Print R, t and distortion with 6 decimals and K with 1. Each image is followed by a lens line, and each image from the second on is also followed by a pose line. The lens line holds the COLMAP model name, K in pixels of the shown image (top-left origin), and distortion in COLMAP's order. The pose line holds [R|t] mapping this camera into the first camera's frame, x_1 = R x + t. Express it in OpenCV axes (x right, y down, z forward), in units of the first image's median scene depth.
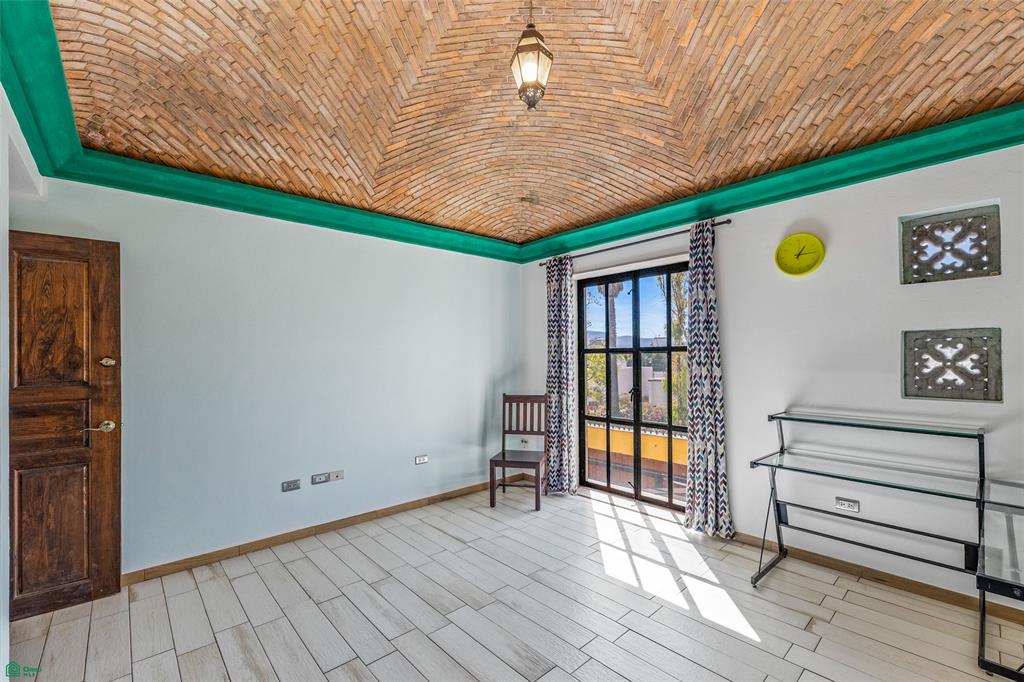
lens RADIAL K [[436.6, 0, 512.0], [0, 436.6, 341.0], [0, 0, 1]] dist [-0.000507, -0.000198]
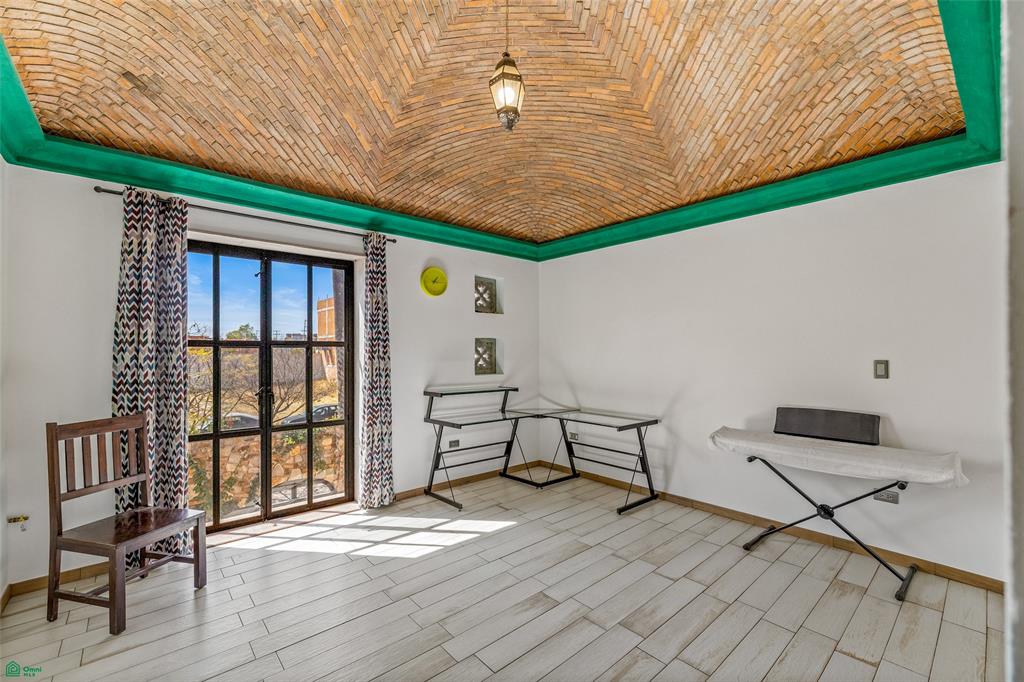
lens RADIAL K [[432.8, 0, 518.6], [0, 432.8, 336.7], [0, 0, 1]] dist [-0.000860, -0.000164]
pose [[0.008814, 0.044710, 0.998961, -0.691156], [-0.032125, 0.998497, -0.044406, 0.035527], [-0.999445, -0.031700, 0.010238, 0.623543]]
